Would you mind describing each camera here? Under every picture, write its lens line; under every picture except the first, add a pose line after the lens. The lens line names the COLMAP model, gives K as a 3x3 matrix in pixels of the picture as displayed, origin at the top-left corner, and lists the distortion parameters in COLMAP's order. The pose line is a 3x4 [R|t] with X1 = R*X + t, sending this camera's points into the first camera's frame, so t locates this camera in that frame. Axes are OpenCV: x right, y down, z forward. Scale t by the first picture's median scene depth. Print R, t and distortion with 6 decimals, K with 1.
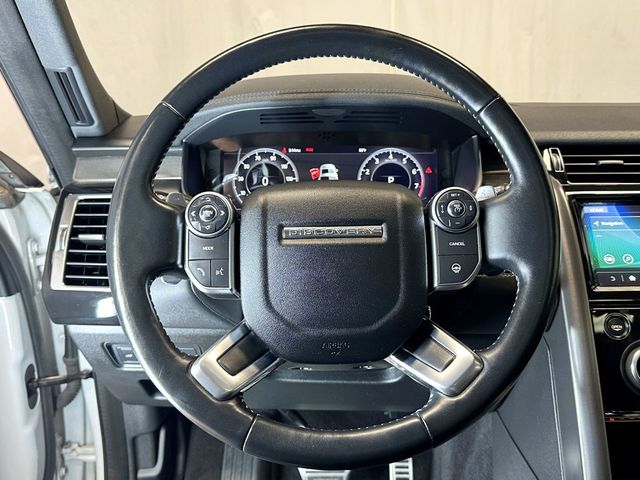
lens RADIAL K [[616.1, 0, 316.3], [0, 616.1, 242.7], [0, 0, 1]] dist [0.097144, 0.000000]
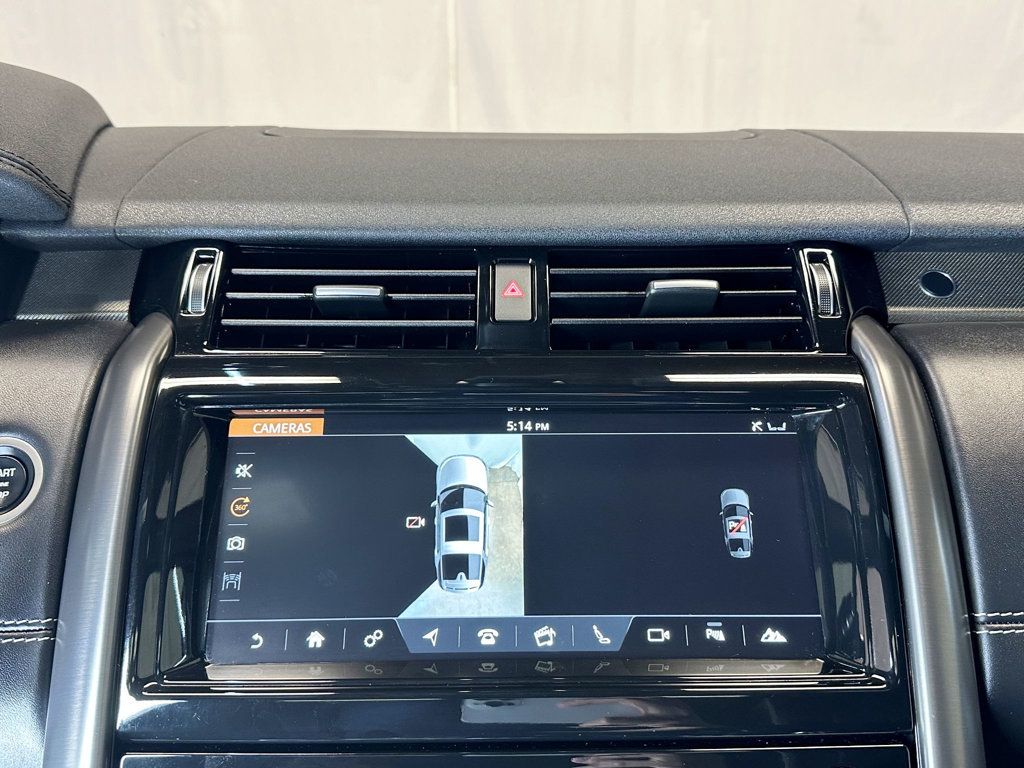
lens RADIAL K [[985.7, 0, 517.0], [0, 985.7, 383.0], [0, 0, 1]] dist [0.097144, 0.000000]
pose [[0.999943, 0.006728, -0.008255, 0.567219], [-0.006651, 0.999935, 0.009218, -0.081098], [0.008317, -0.009163, 0.999923, 0.434441]]
